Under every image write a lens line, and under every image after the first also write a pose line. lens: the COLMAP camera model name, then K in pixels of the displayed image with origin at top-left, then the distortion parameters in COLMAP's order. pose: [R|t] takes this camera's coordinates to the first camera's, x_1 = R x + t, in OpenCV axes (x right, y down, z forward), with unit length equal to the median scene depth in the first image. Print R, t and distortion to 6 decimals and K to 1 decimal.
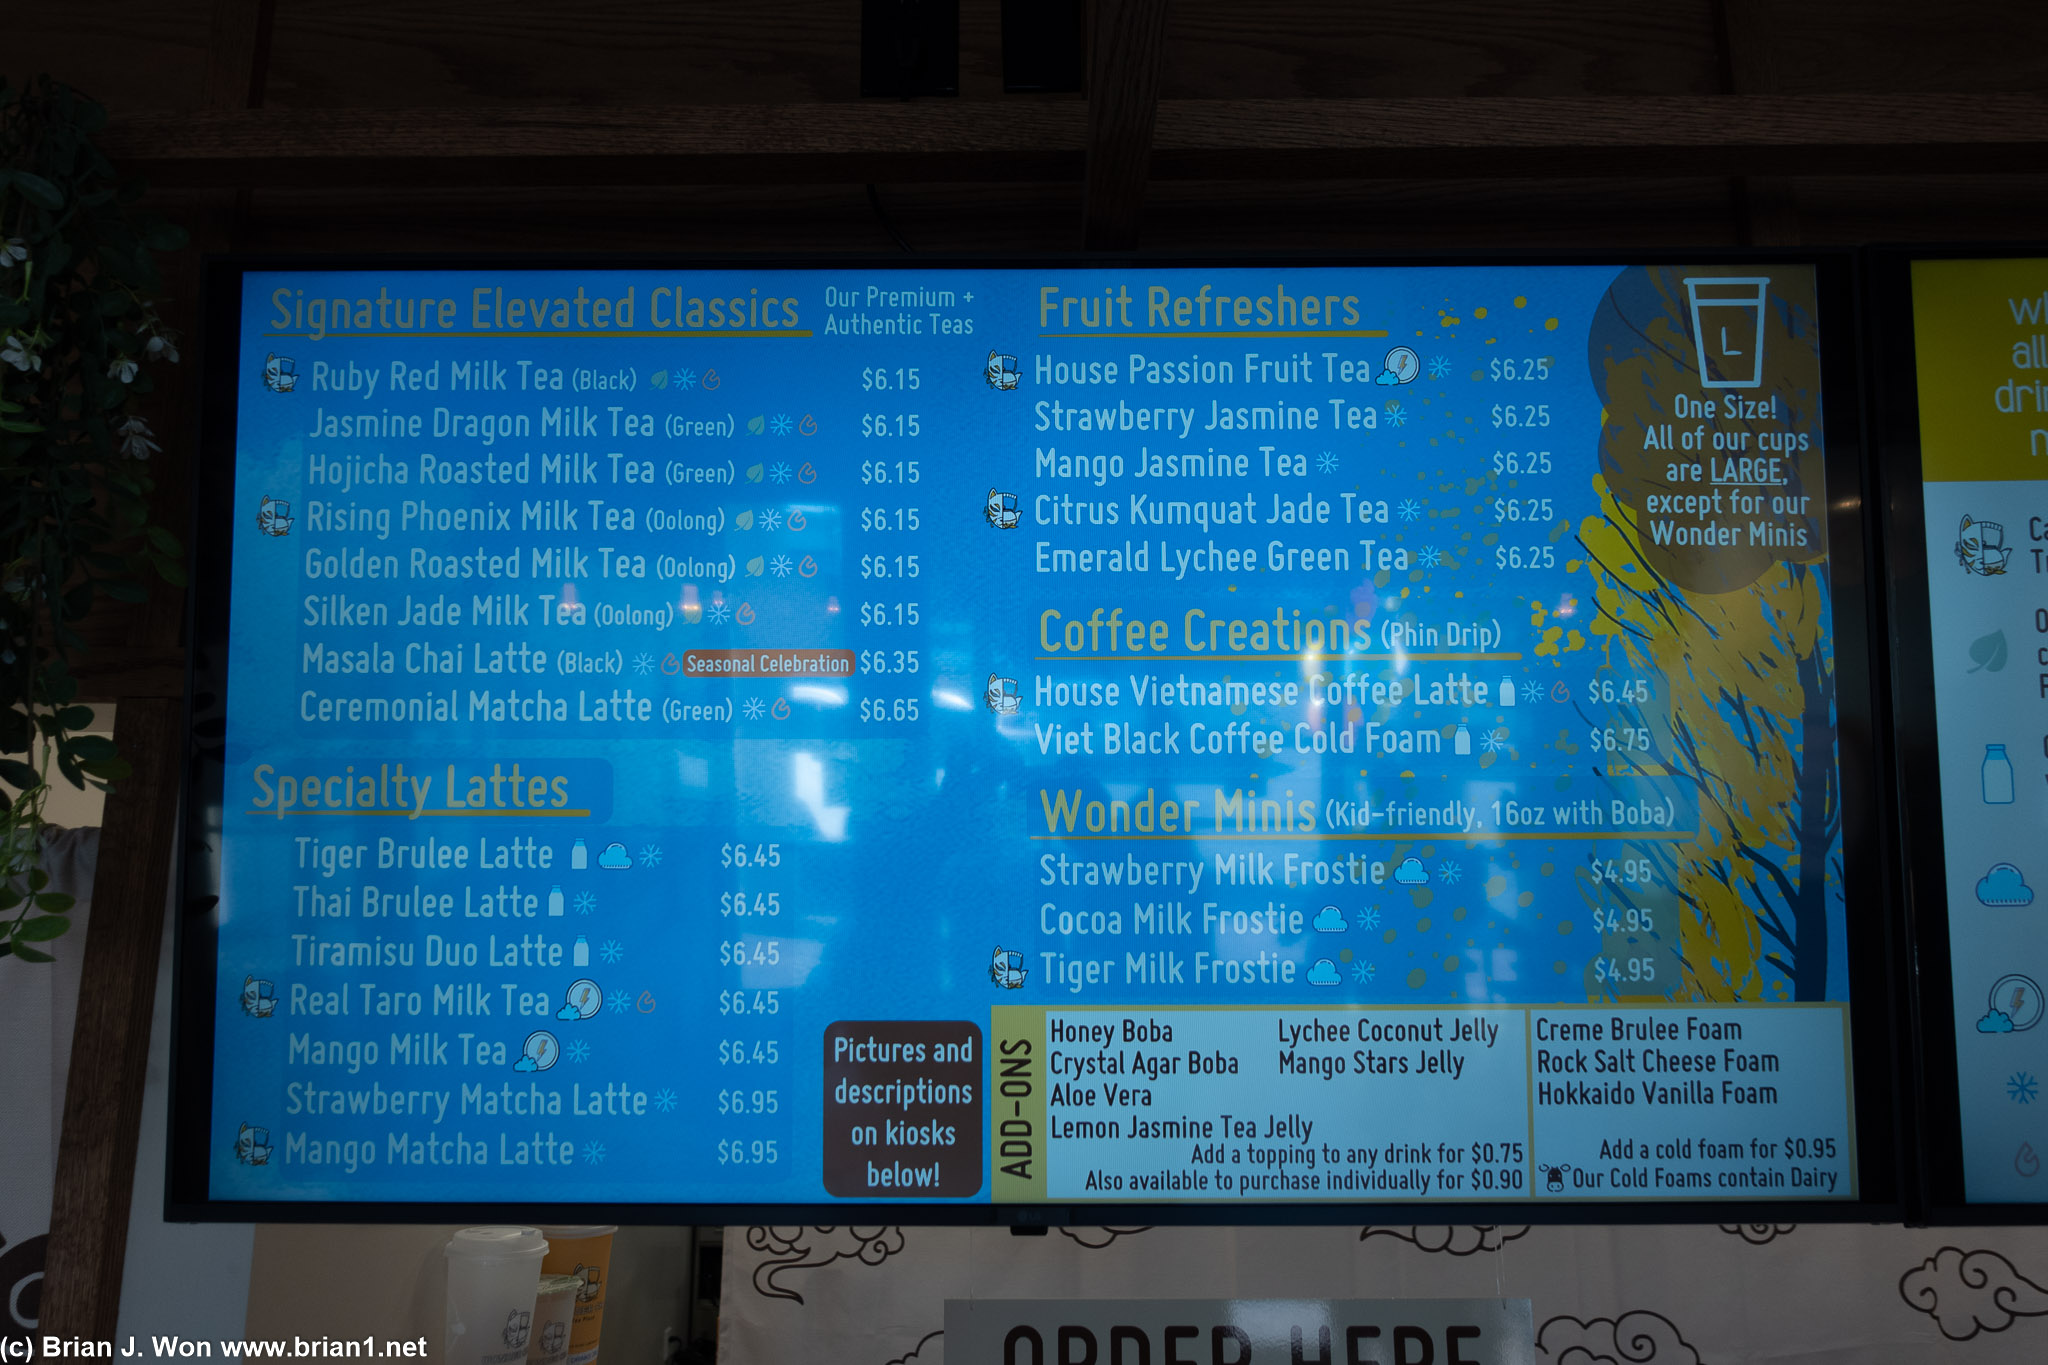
lens RADIAL K [[1430.8, 0, 1024.2], [0, 1430.8, 688.4], [0, 0, 1]] dist [-0.003586, 0.002262]
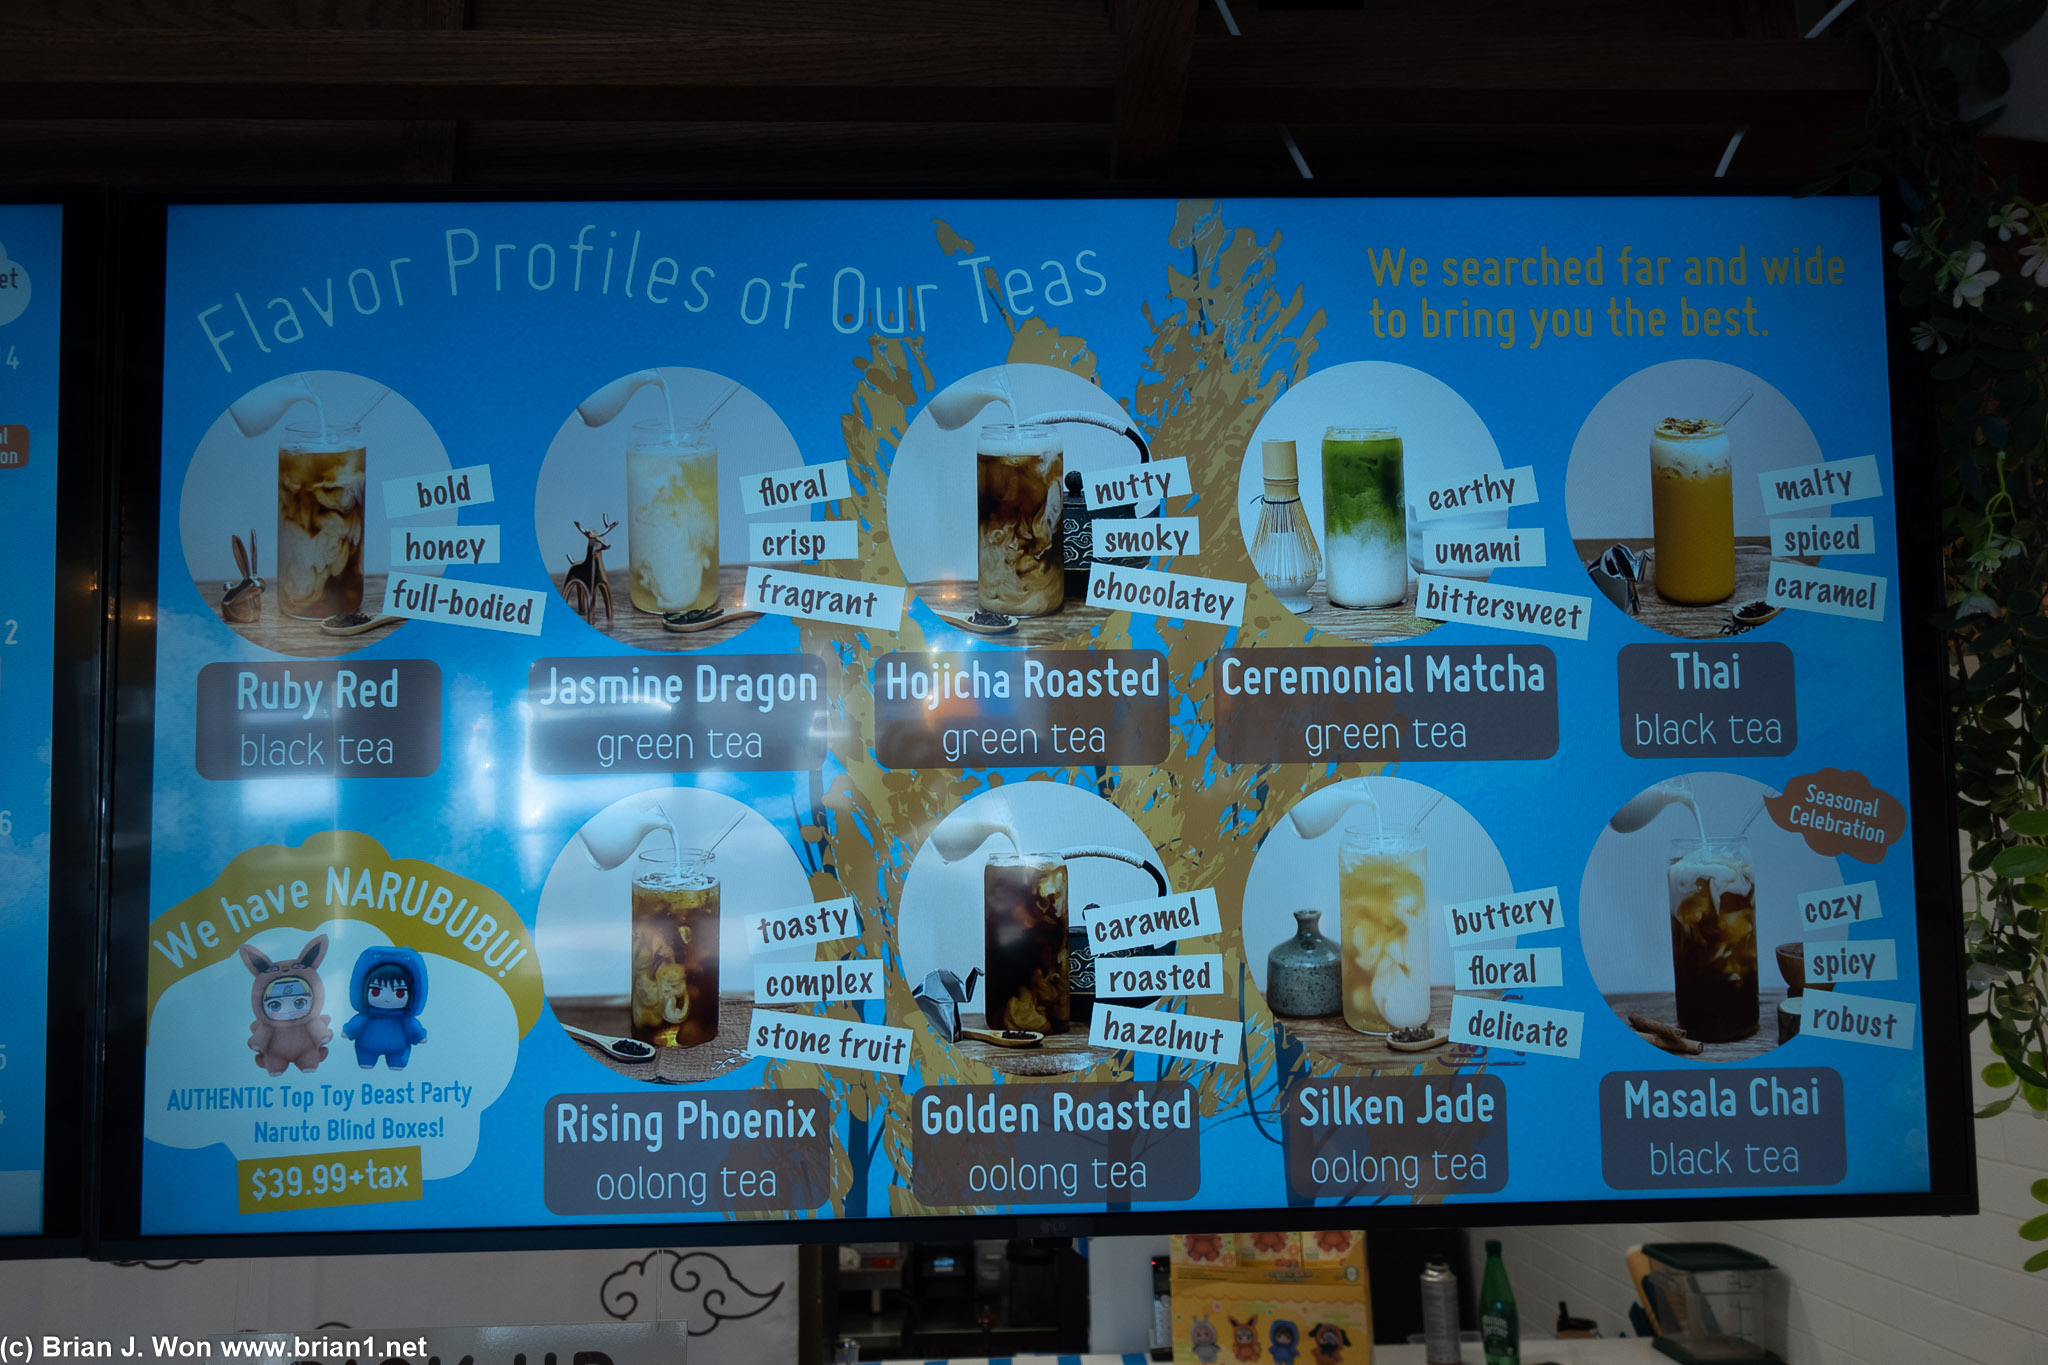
lens RADIAL K [[1430.8, 0, 1025.5], [0, 1430.8, 679.7], [0, 0, 1]] dist [-0.003586, 0.002262]
pose [[0.999359, -0.007910, 0.034924, 2.356925], [0.007651, 0.999942, 0.007548, -0.011791], [-0.034982, -0.007276, 0.999361, 0.047217]]
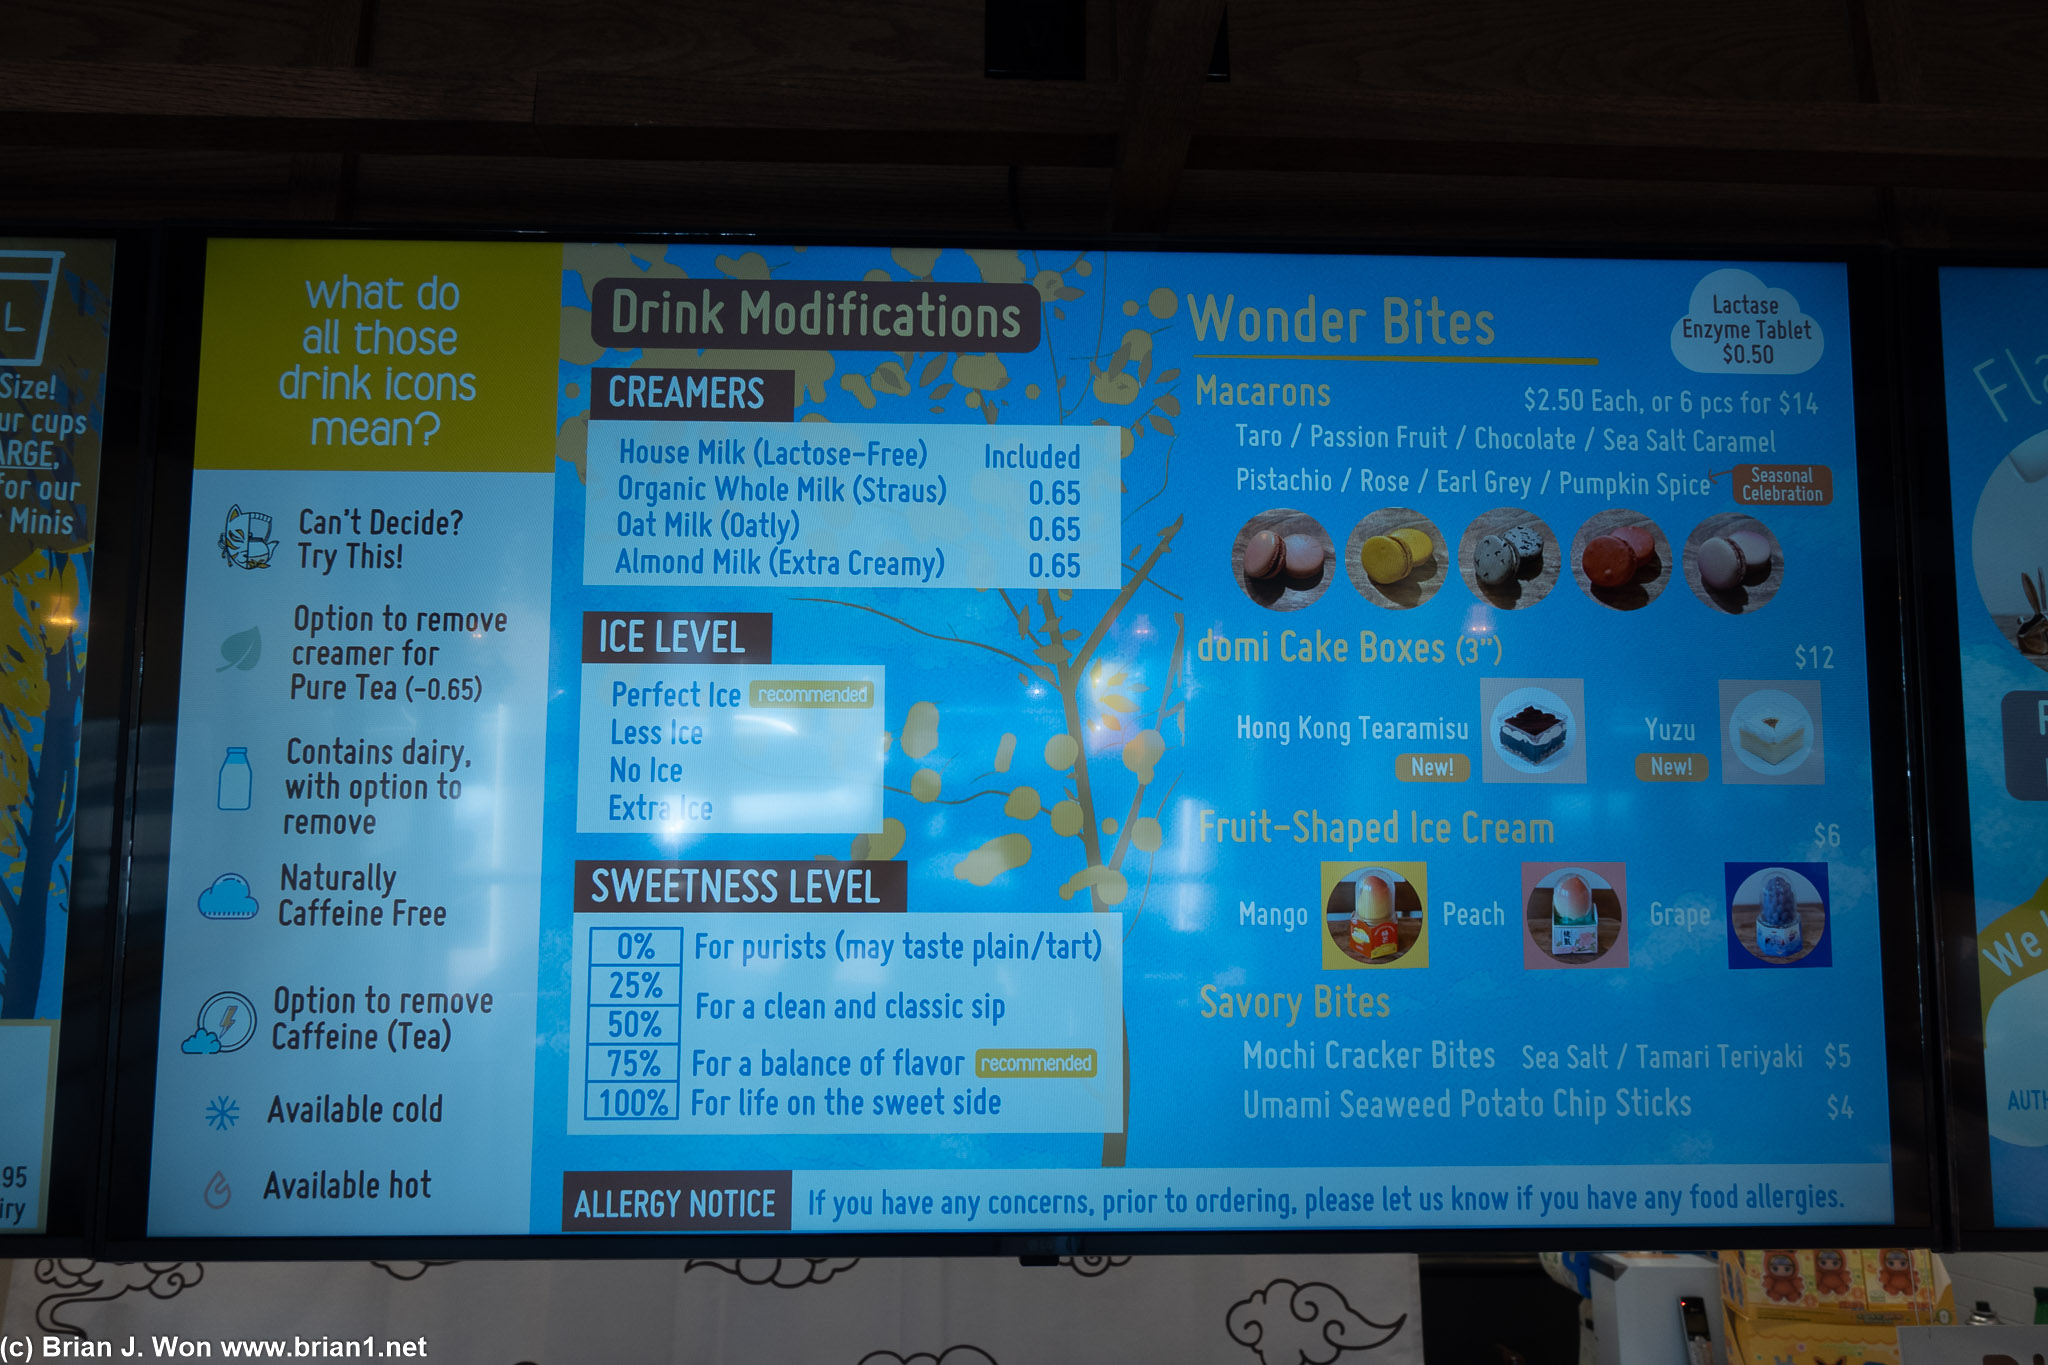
lens RADIAL K [[1430.8, 0, 1019.7], [0, 1430.8, 681.3], [0, 0, 1]] dist [-0.003586, 0.002262]
pose [[0.998762, 0.018253, 0.046266, 1.126295], [-0.017210, 0.999591, -0.022844, 0.008238], [-0.046664, 0.022019, 0.998668, 0.030508]]
